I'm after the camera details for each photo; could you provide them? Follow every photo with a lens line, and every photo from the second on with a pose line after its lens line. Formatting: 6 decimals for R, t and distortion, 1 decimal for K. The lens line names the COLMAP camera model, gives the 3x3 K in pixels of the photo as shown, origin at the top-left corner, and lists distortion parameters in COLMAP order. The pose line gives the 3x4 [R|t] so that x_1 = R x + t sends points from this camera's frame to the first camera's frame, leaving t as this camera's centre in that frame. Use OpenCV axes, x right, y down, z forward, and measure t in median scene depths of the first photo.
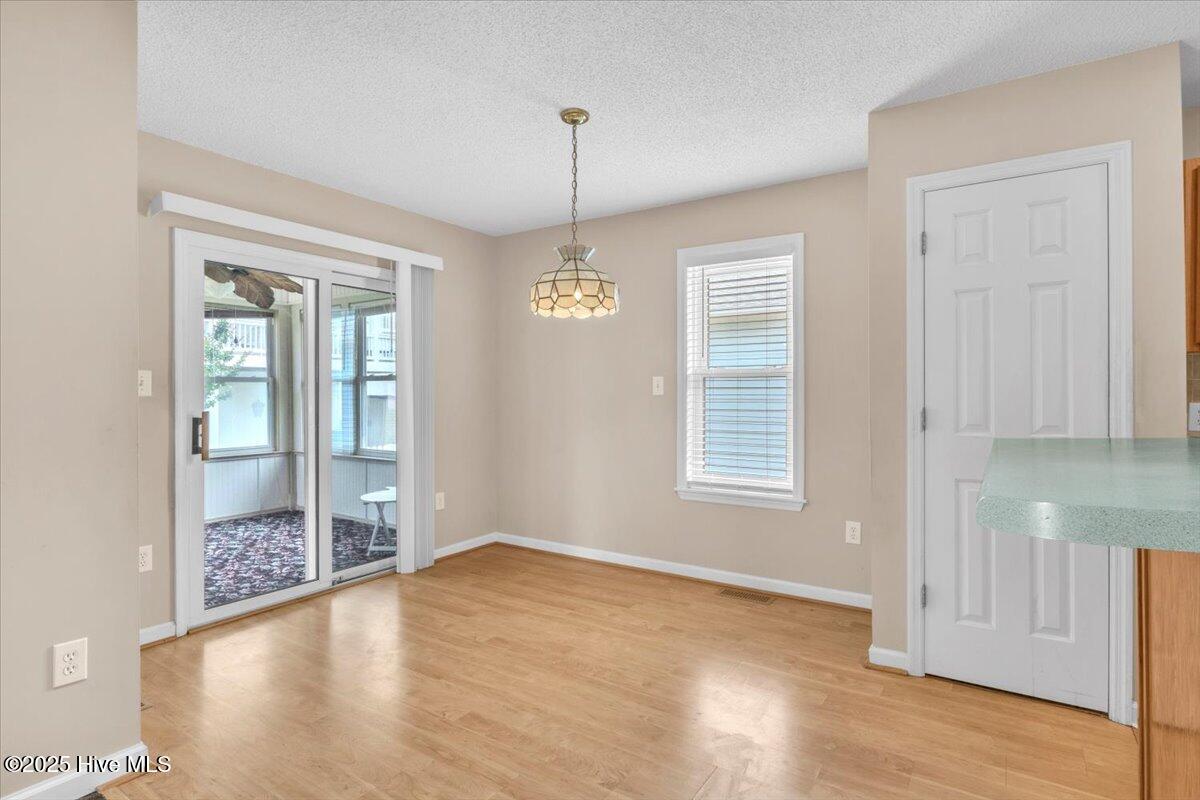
lens RADIAL K [[611.2, 0, 605.1], [0, 611.2, 392.3], [0, 0, 1]] dist [-0.010804, -0.000682]
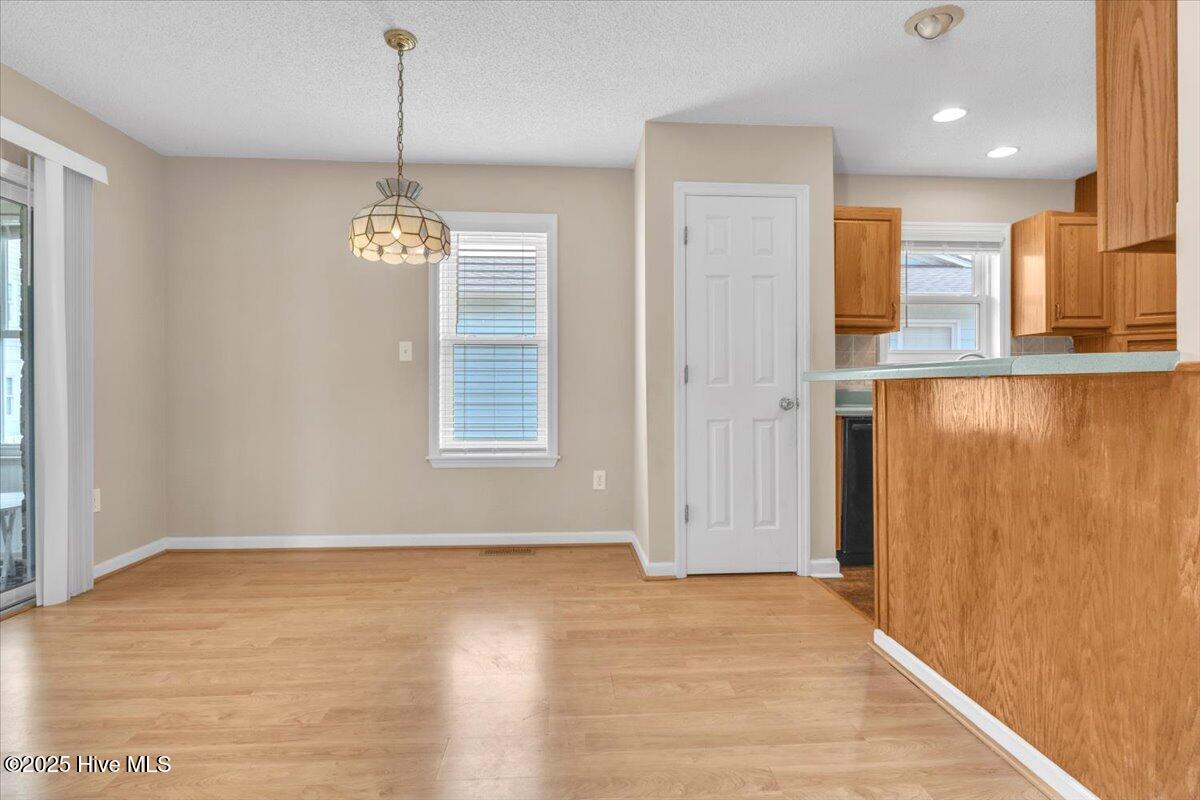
lens RADIAL K [[611.2, 0, 611.6], [0, 611.2, 388.4], [0, 0, 1]] dist [-0.010804, -0.000682]
pose [[0.791282, 0.000071, 0.611452, -0.292081], [-0.001598, 0.999997, 0.001952, 0.055069], [-0.611450, -0.002522, 0.791279, 0.068167]]
